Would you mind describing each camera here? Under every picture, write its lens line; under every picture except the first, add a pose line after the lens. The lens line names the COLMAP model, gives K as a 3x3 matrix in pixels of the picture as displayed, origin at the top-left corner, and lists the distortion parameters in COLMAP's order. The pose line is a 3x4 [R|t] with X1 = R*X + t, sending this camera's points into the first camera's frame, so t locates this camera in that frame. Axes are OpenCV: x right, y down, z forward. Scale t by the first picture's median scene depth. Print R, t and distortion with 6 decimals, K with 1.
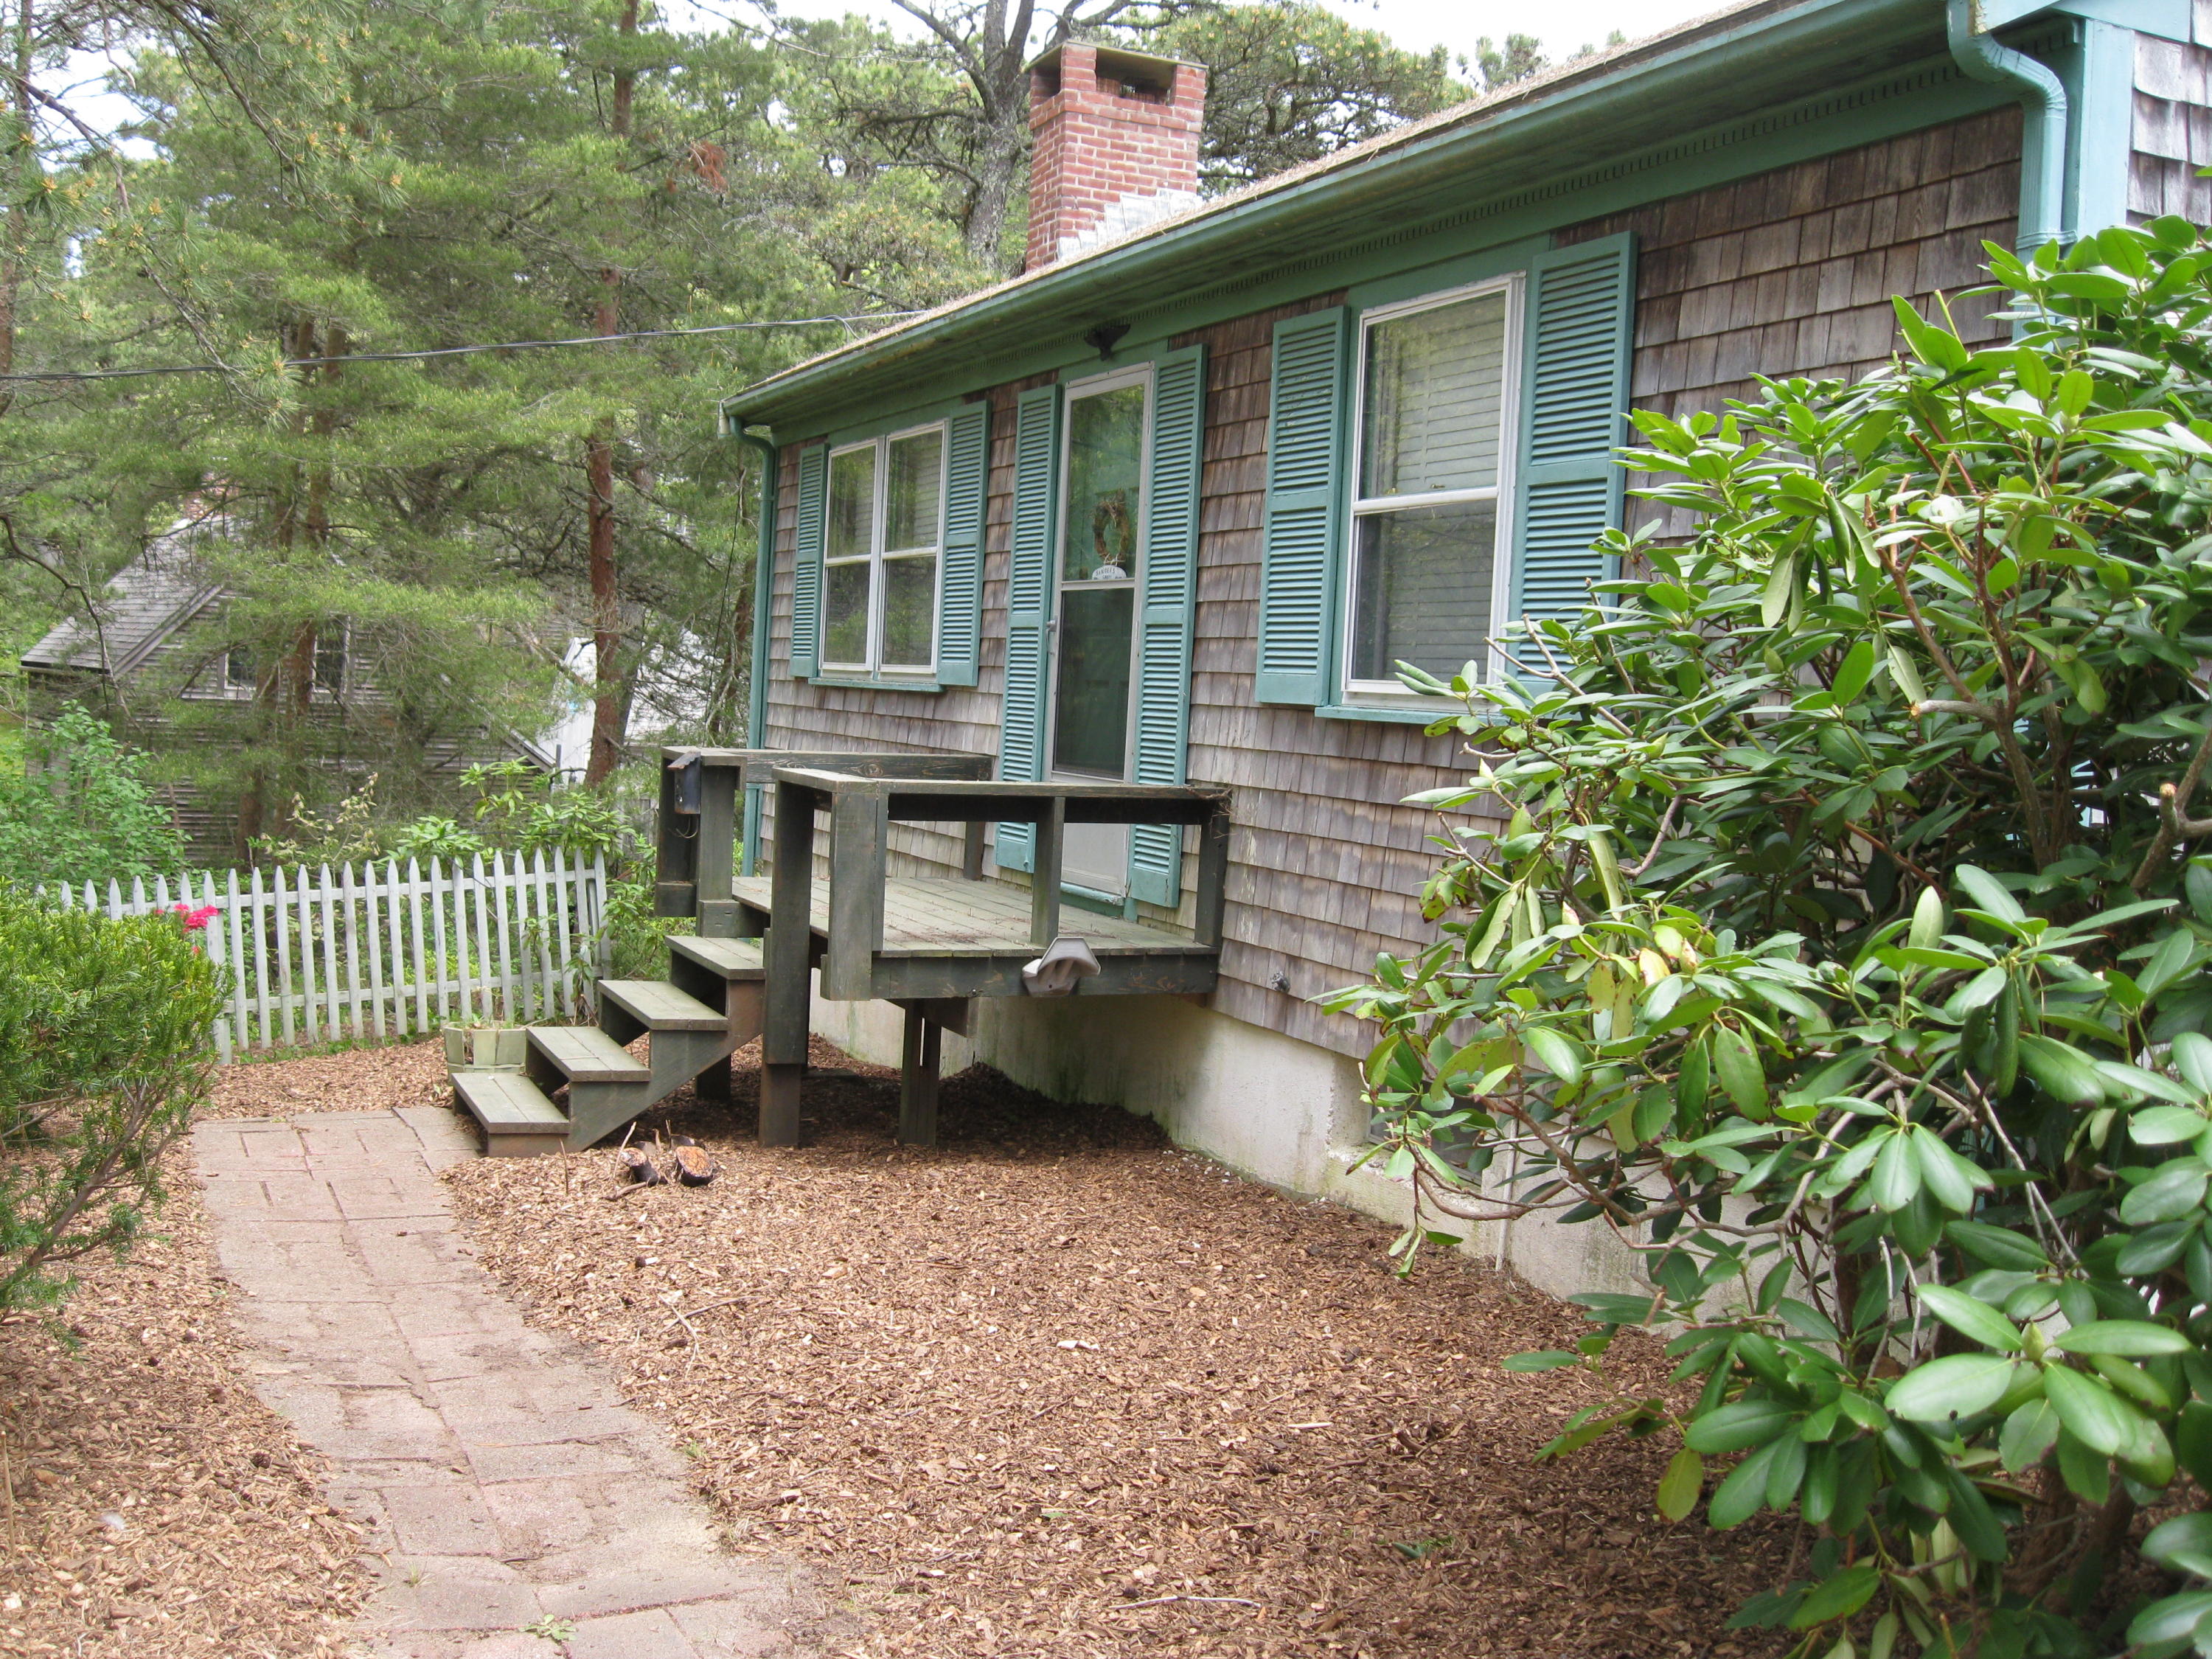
lens RADIAL K [[2247.3, 0, 1018.1], [0, 2247.3, 823.2], [0, 0, 1]] dist [-0.131488, 0.063867]
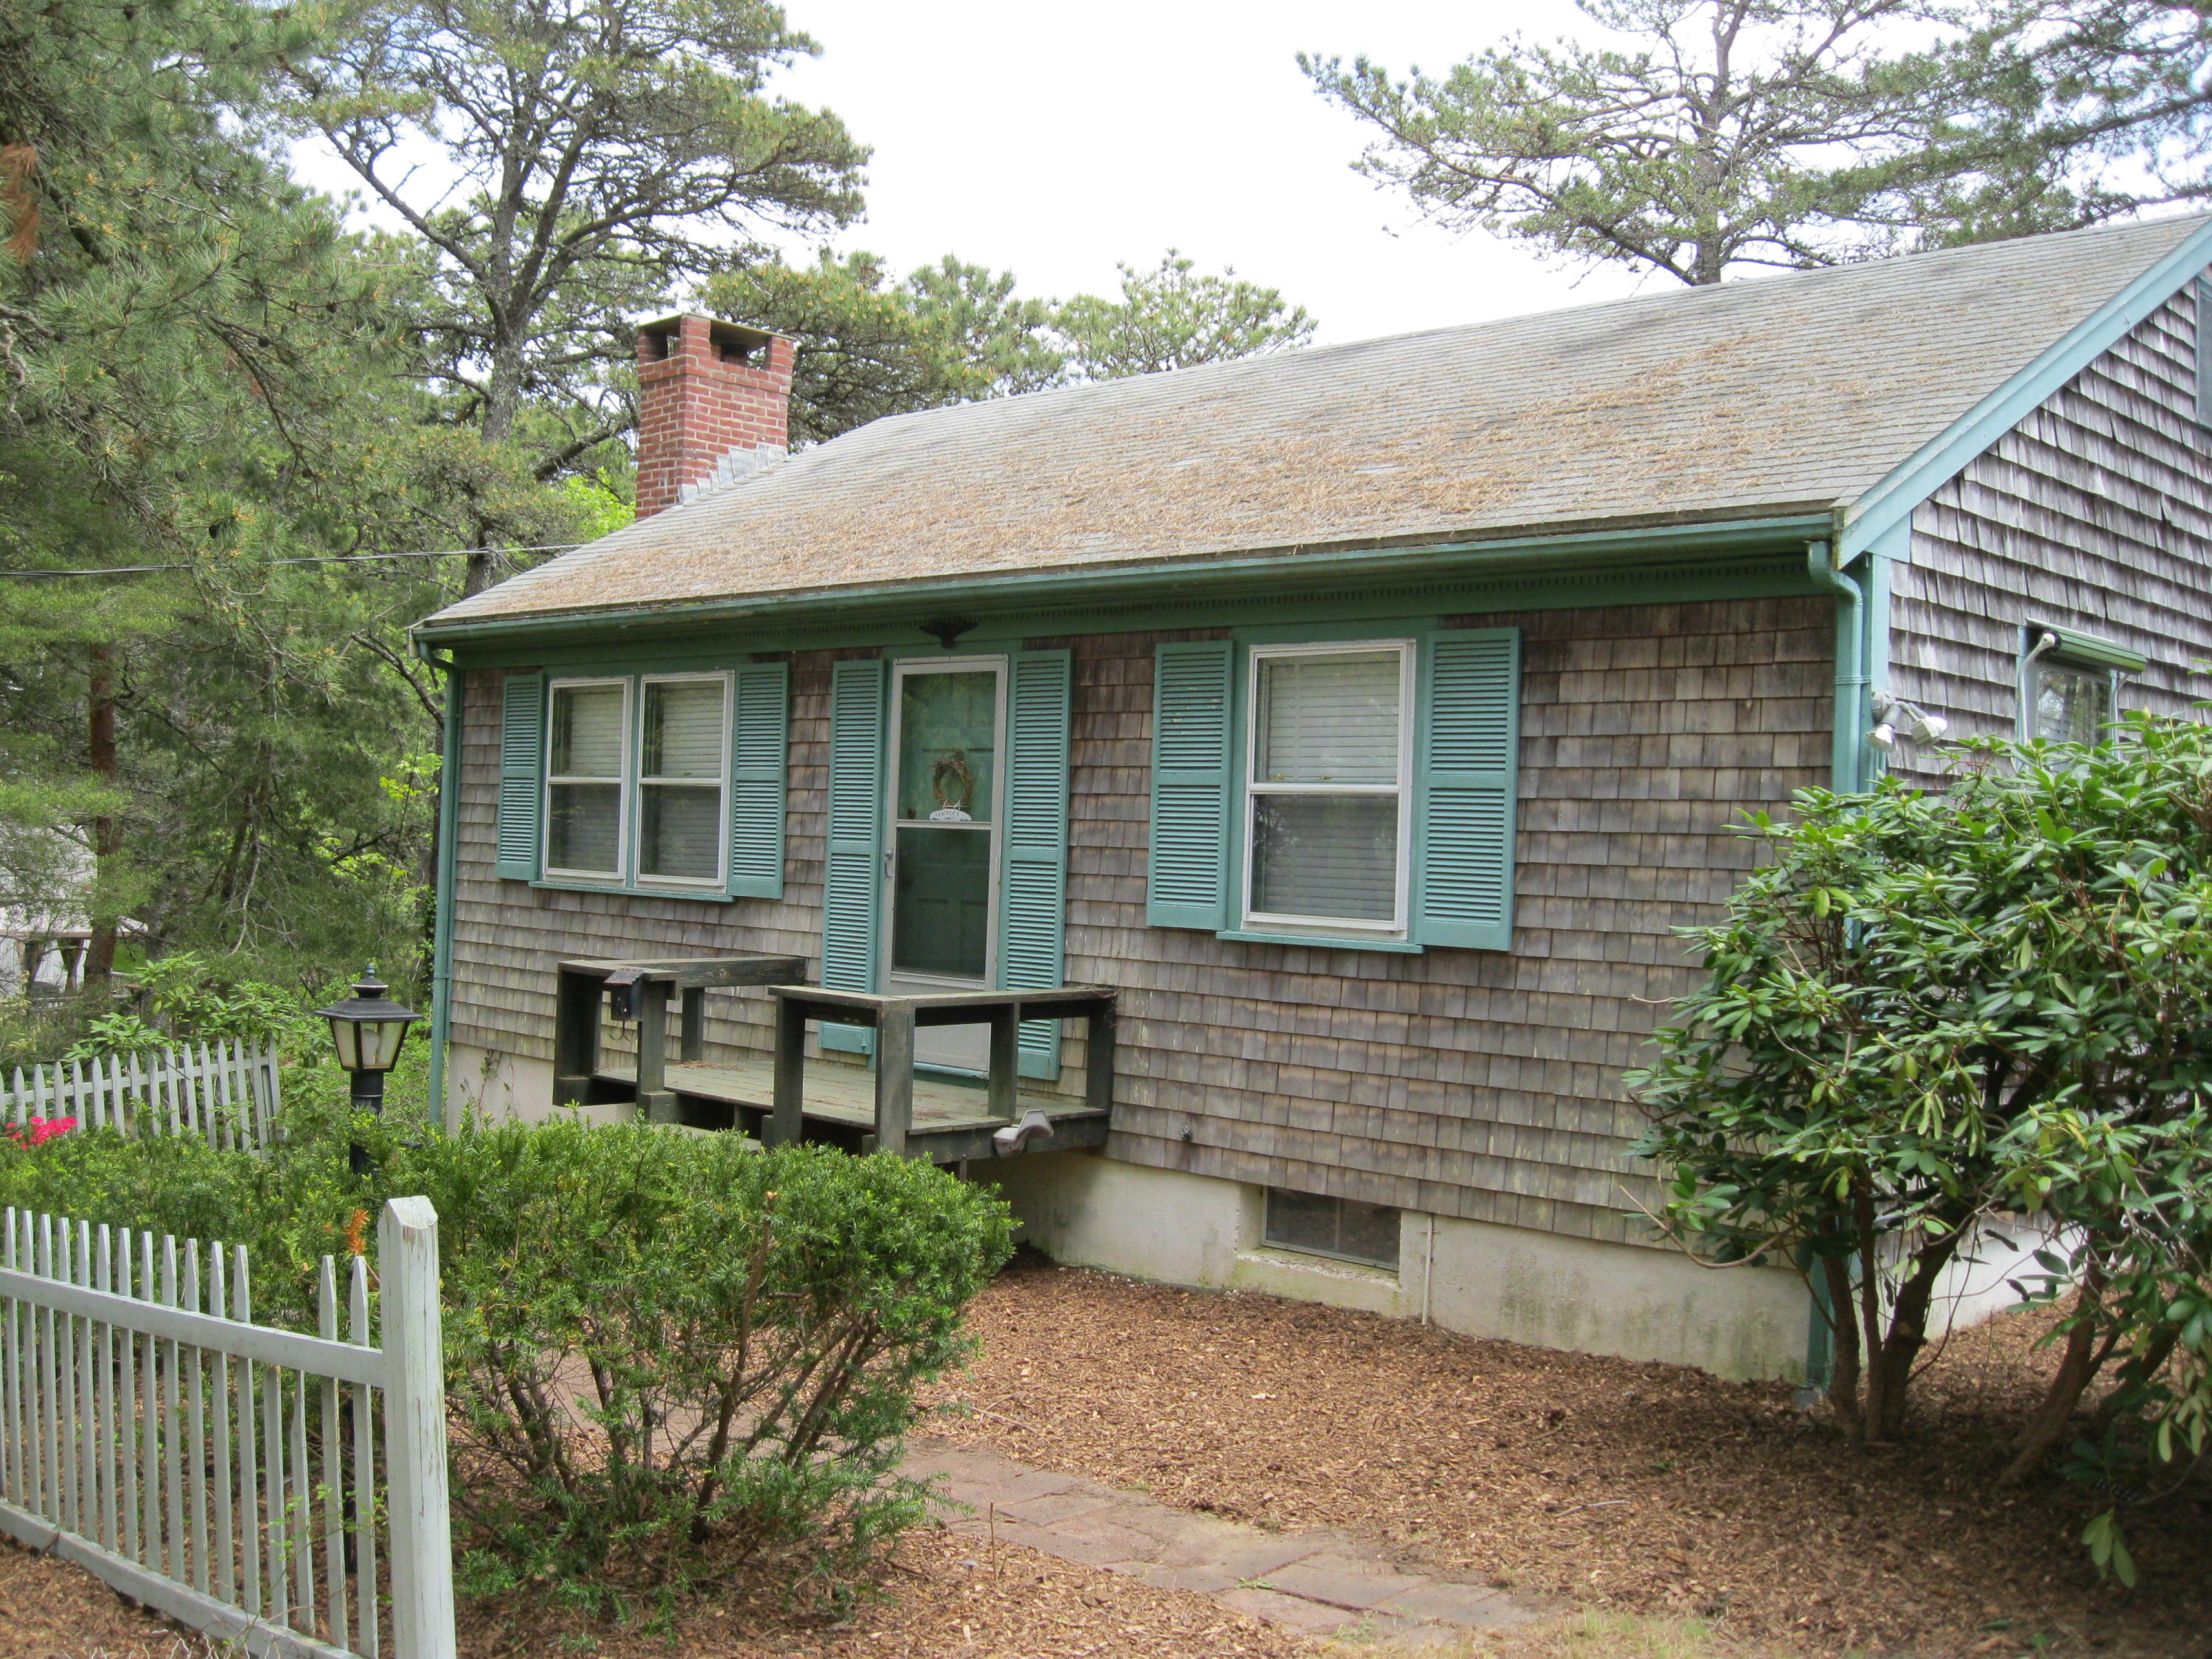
lens RADIAL K [[2247.3, 0, 1018.1], [0, 2247.3, 823.2], [0, 0, 1]] dist [-0.131488, 0.063867]
pose [[0.926680, -0.013604, 0.375606, -0.475858], [0.033215, 0.998399, -0.045787, -0.056824], [-0.374382, 0.054906, 0.925648, -0.220195]]
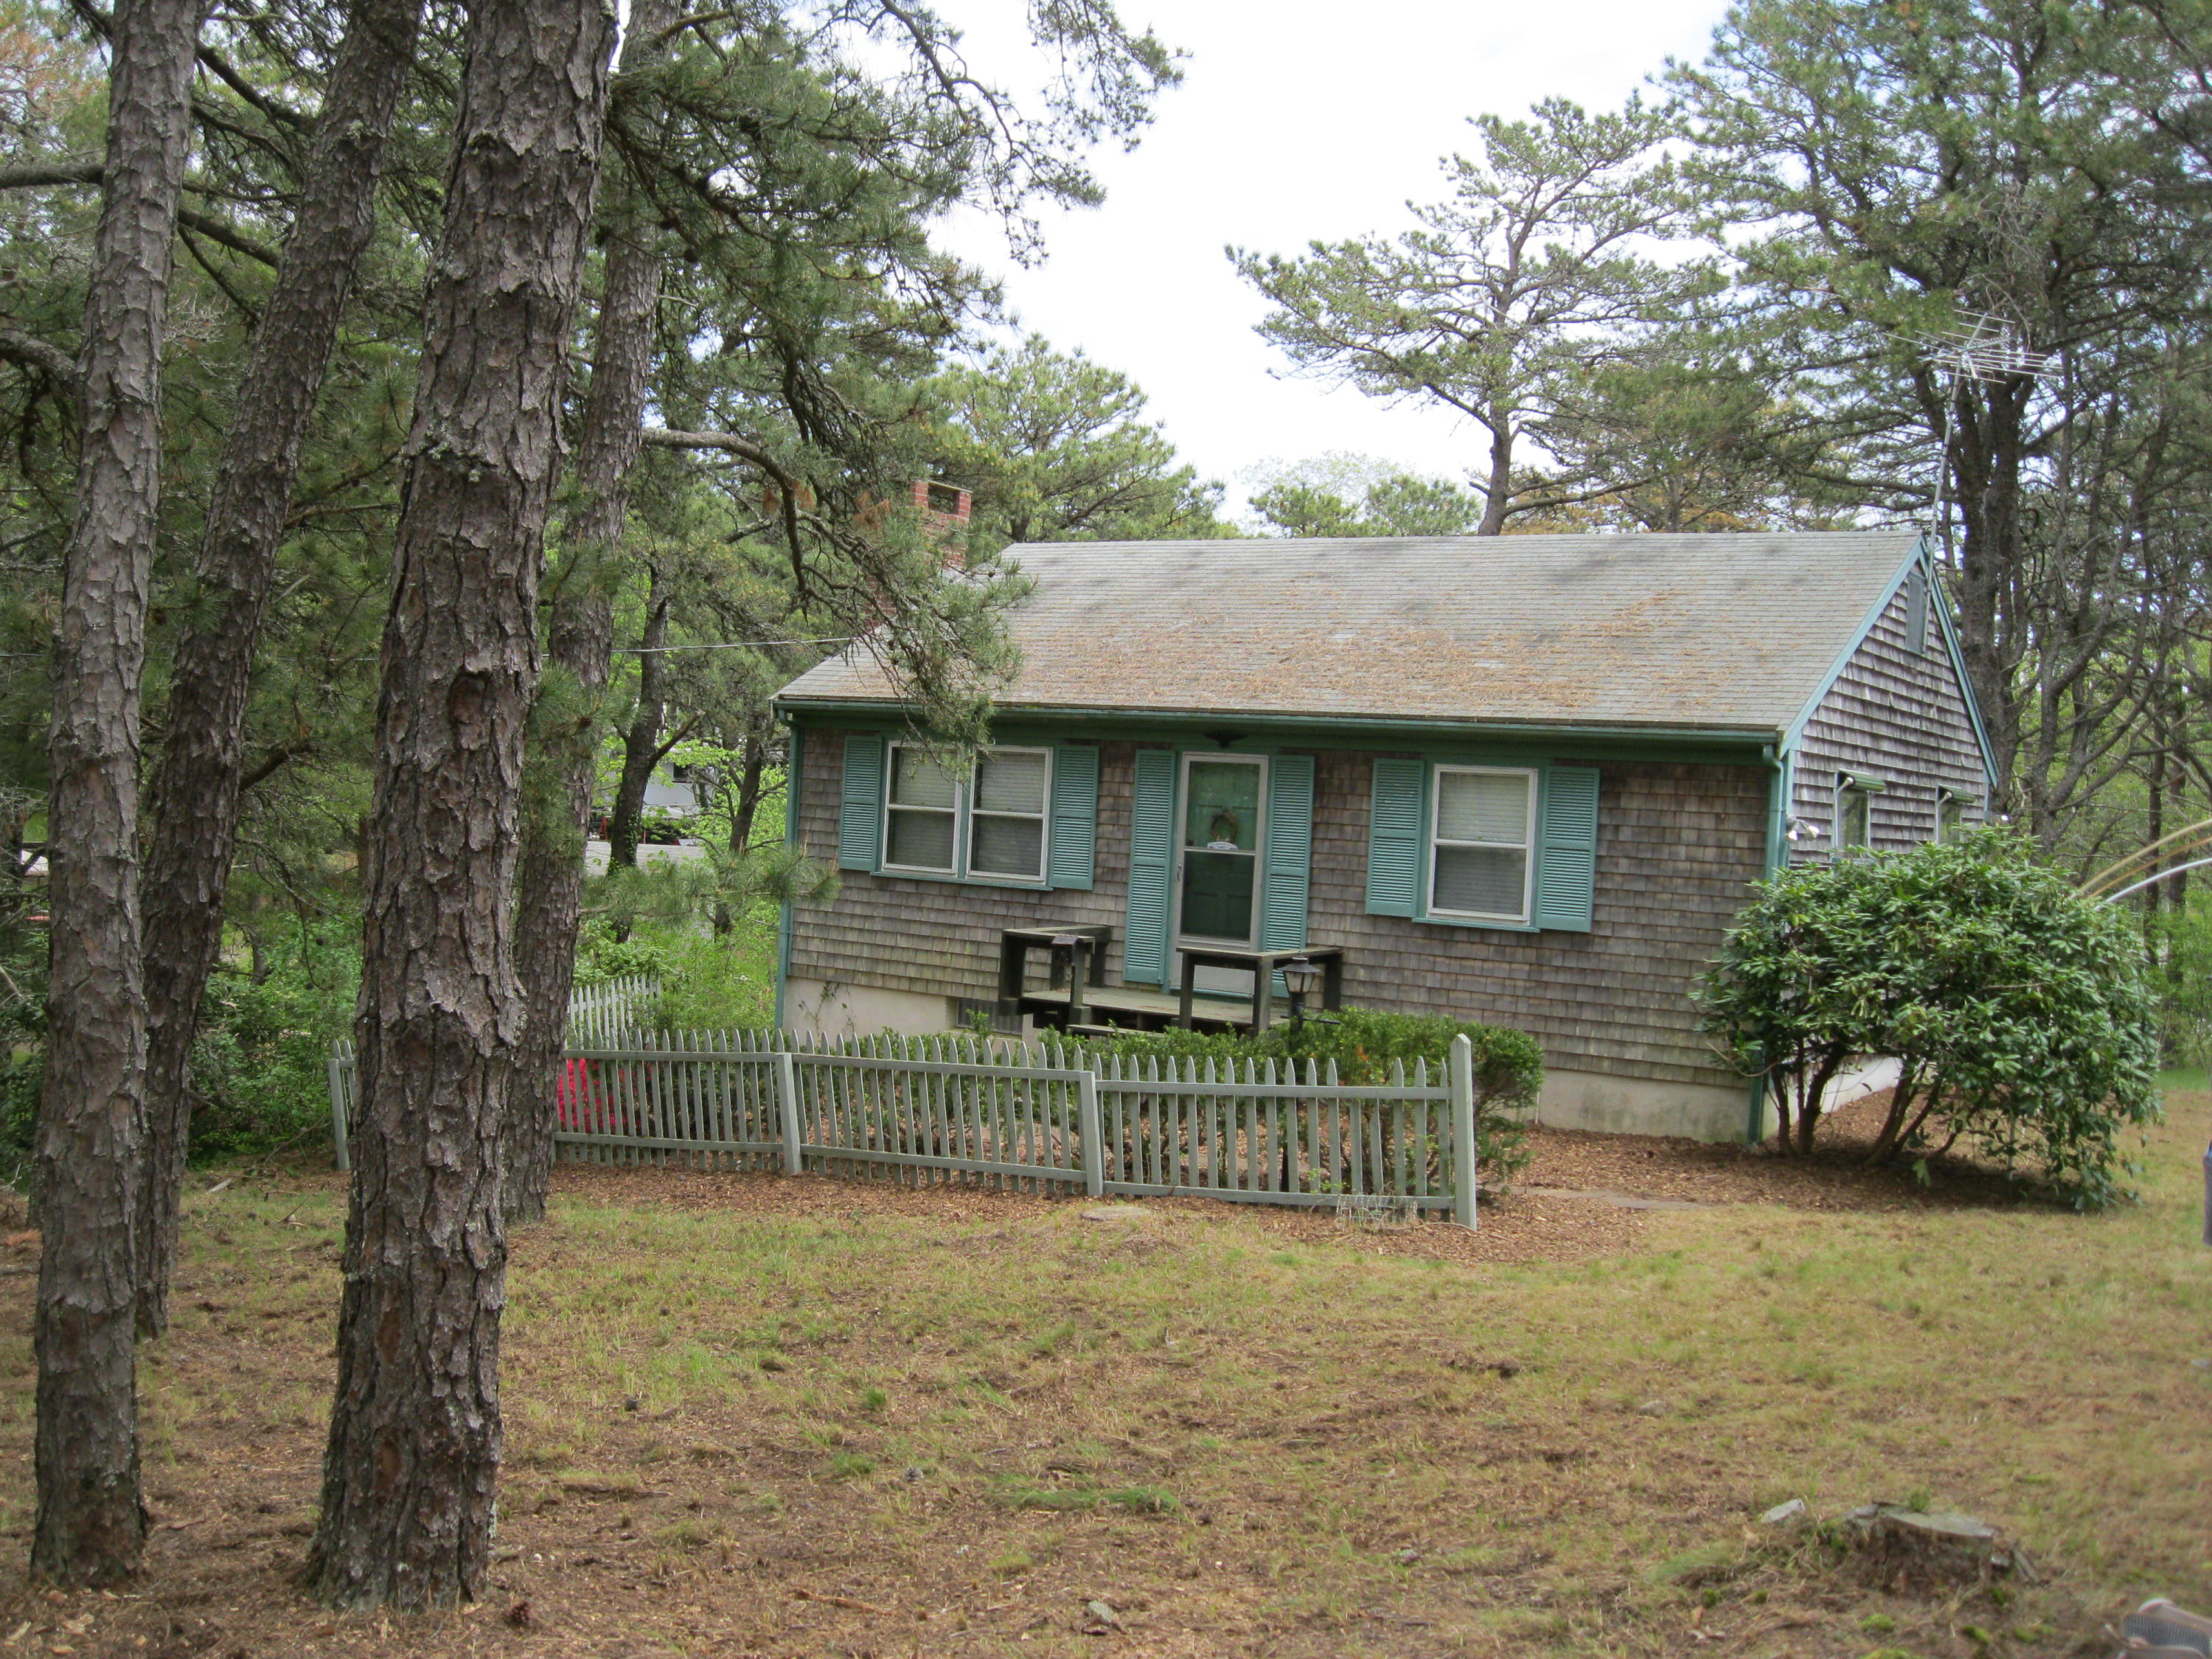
lens RADIAL K [[2247.3, 0, 1018.1], [0, 2247.3, 823.2], [0, 0, 1]] dist [-0.131488, 0.063867]
pose [[0.838834, -0.011009, 0.544276, -1.553327], [0.019556, 0.999760, -0.009916, -0.137156], [-0.544036, 0.018961, 0.838848, -0.846144]]
